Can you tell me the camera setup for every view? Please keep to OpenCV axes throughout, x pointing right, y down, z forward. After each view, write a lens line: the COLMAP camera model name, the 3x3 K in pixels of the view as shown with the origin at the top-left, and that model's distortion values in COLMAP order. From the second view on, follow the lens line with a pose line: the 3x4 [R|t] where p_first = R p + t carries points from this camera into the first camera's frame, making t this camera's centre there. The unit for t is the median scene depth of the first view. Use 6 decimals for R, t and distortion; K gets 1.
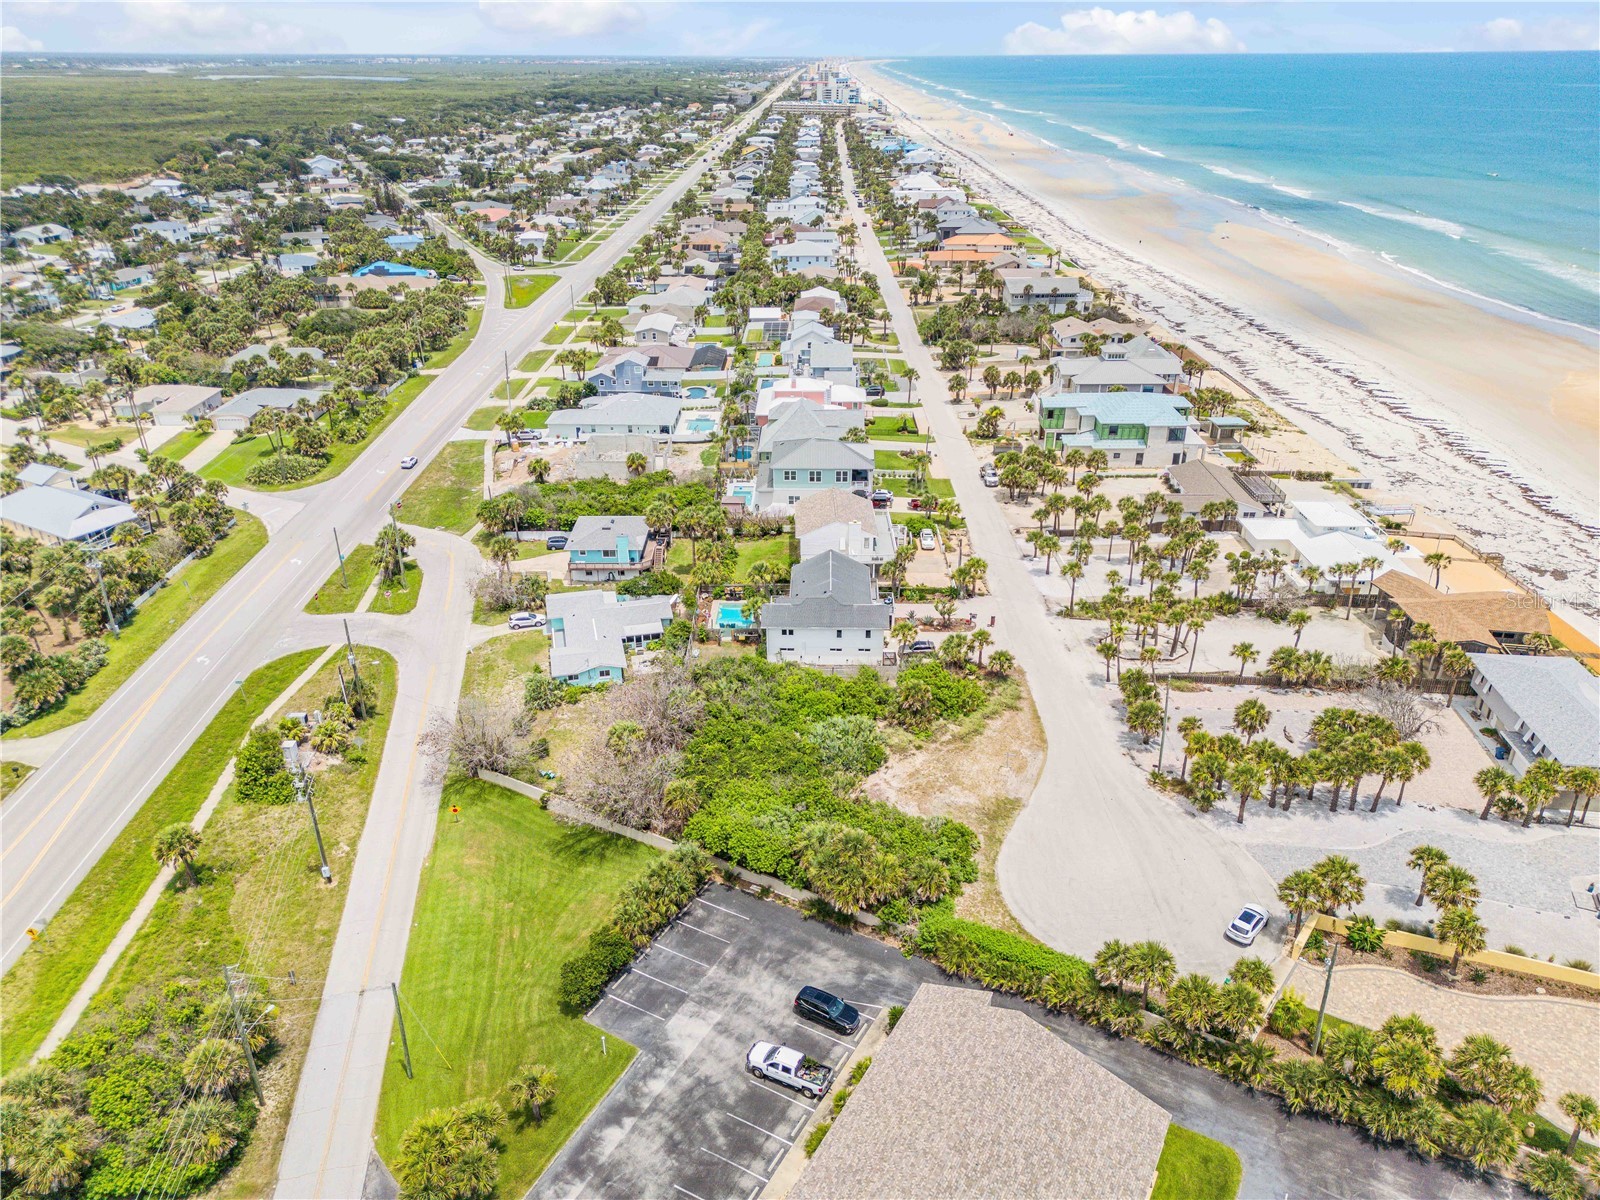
lens RADIAL K [[1120.3, 0, 794.0], [0, 1120.3, 600.4], [0, 0, 1]] dist [0.093183, -0.084397]
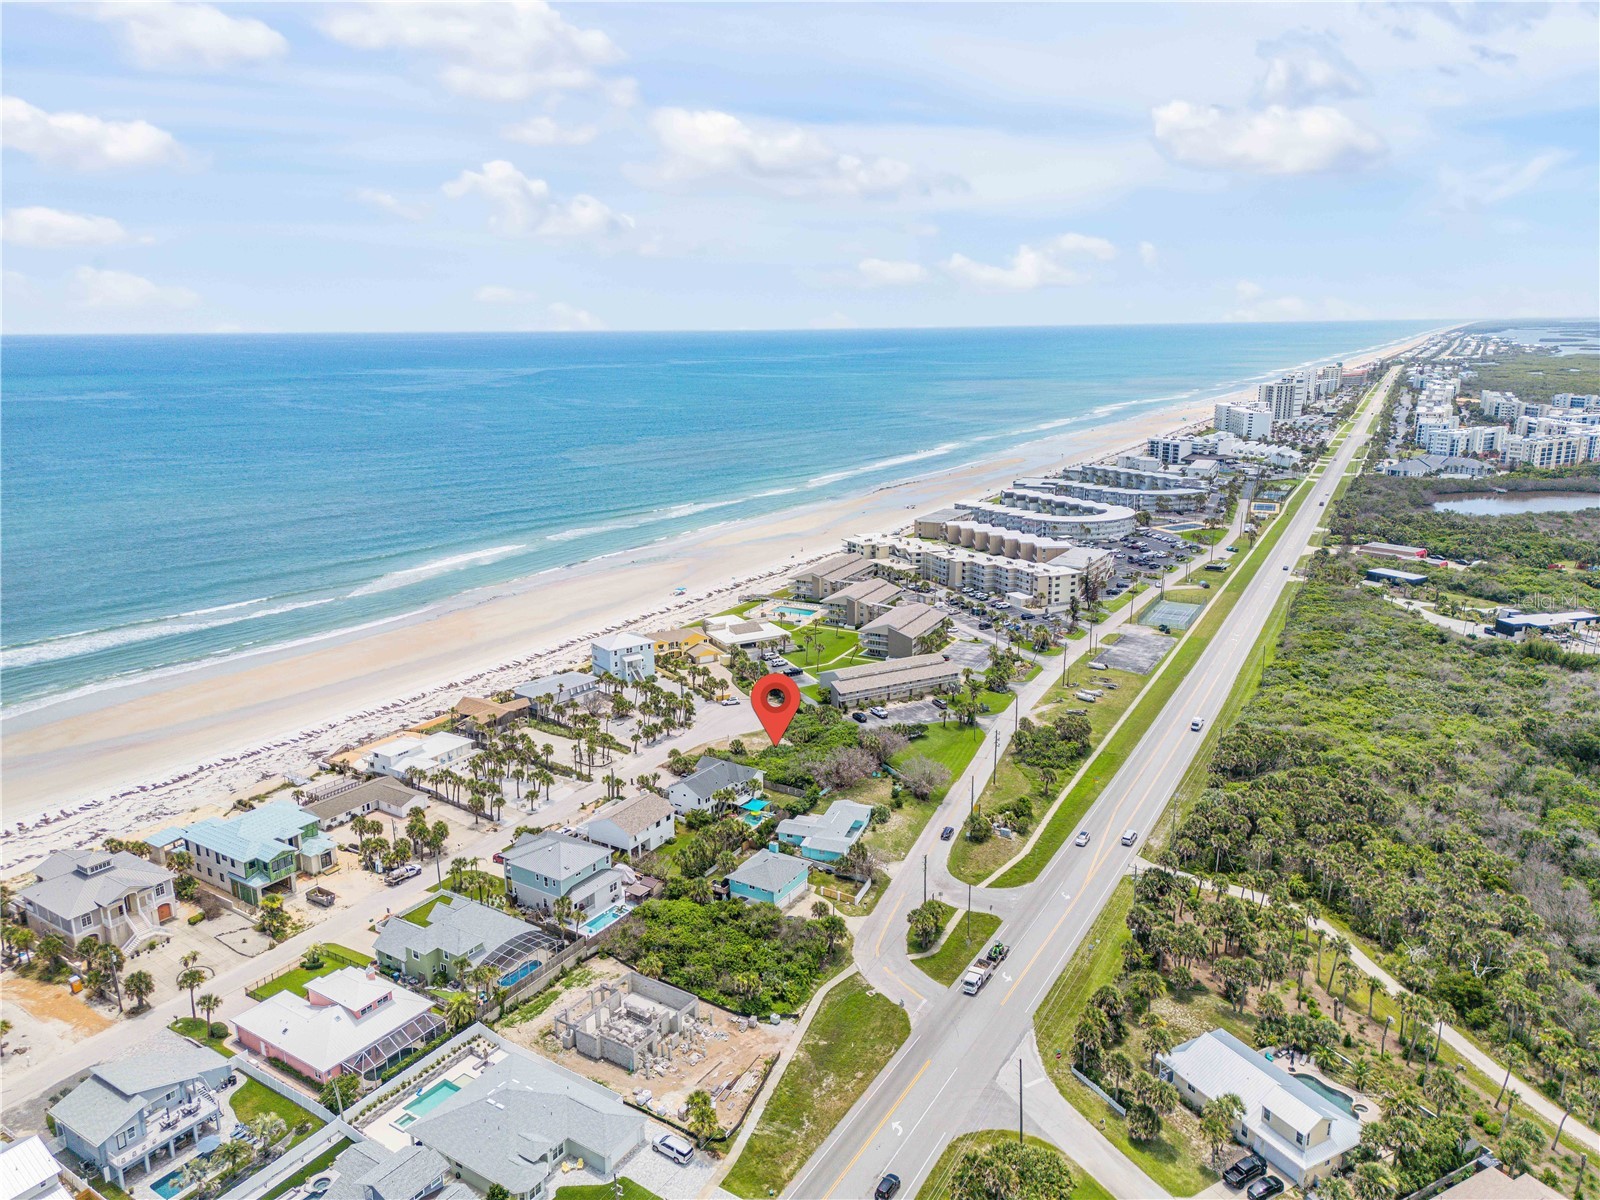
lens RADIAL K [[1113.6, 0, 800.0], [0, 1113.6, 600.0], [0, 0, 1]] dist [0.139839, -0.180457]
pose [[-0.849722, -0.114623, 0.514621, -0.769079], [0.239910, 0.785113, 0.571000, -0.958375], [-0.469485, 0.608653, -0.639629, 1.535446]]
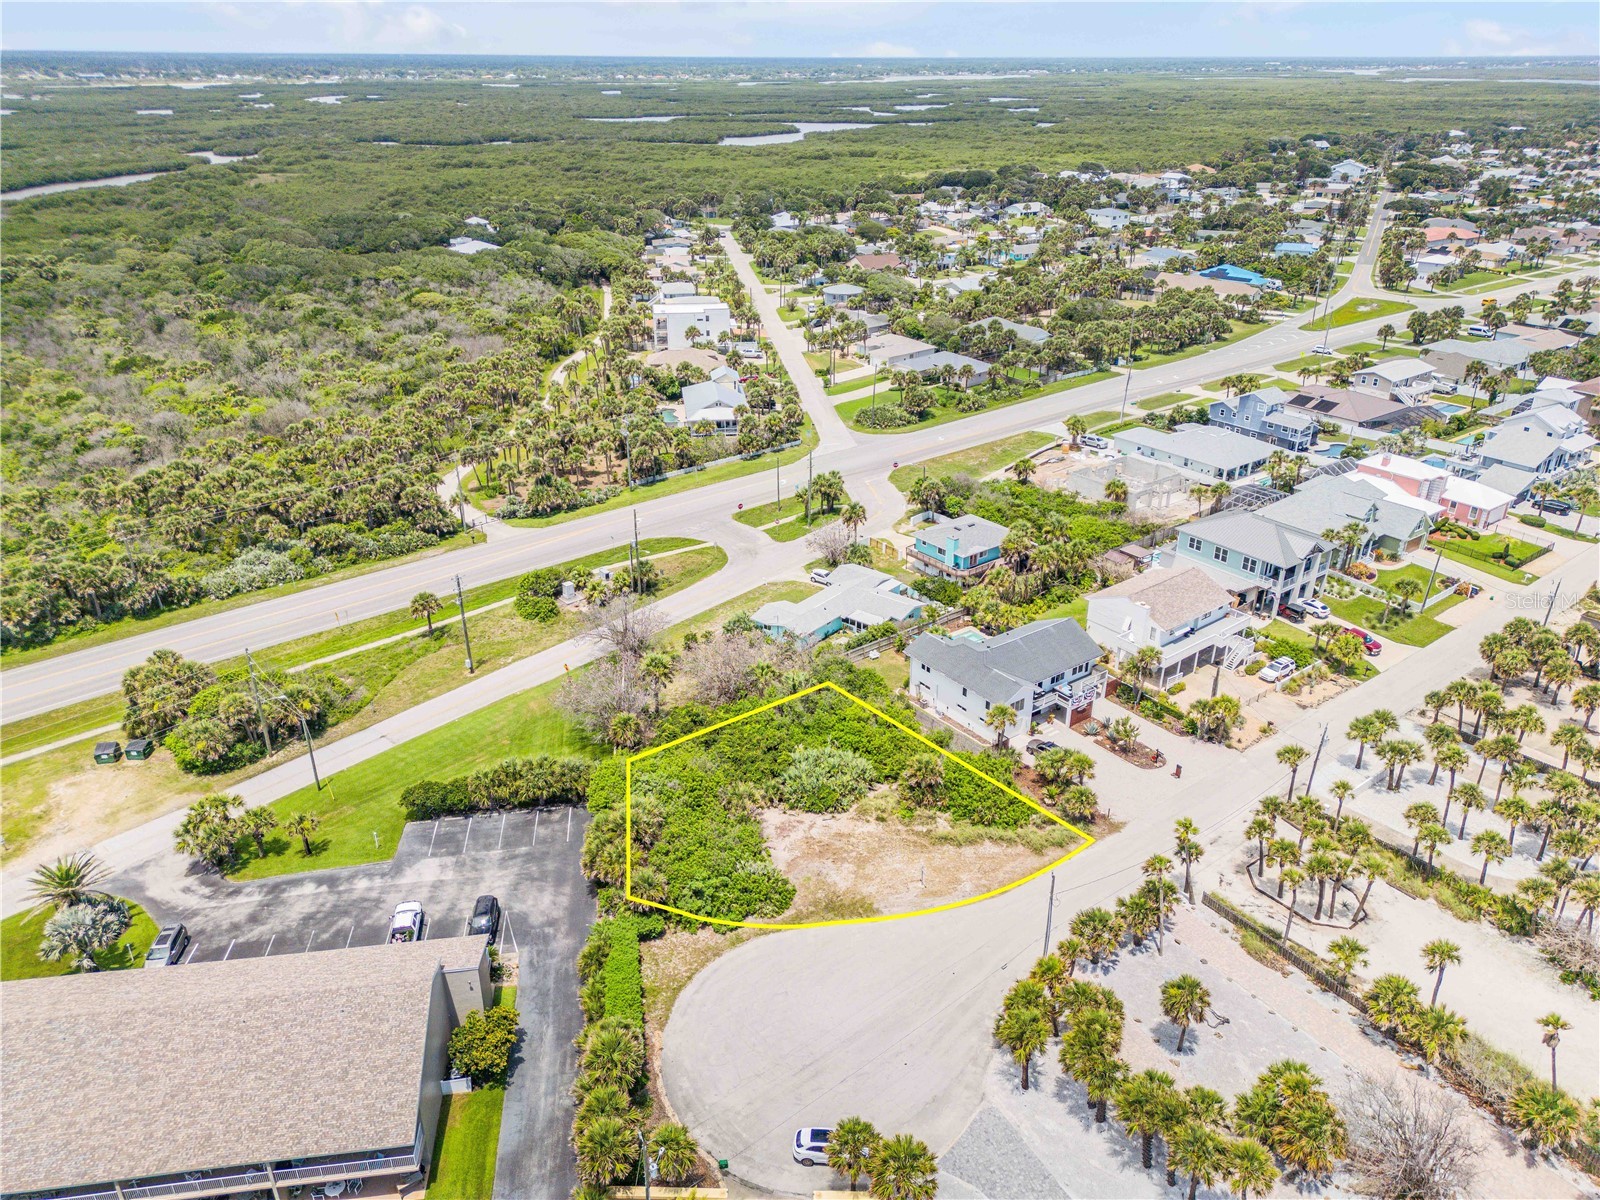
lens RADIAL K [[1124.1, 0, 798.0], [0, 1124.1, 597.2], [0, 0, 1]] dist [0.089263, -0.099101]
pose [[0.617432, 0.344197, -0.707323, 0.449439], [-0.347124, 0.926122, 0.147660, -0.100253], [0.705891, 0.154359, 0.691296, 0.204197]]
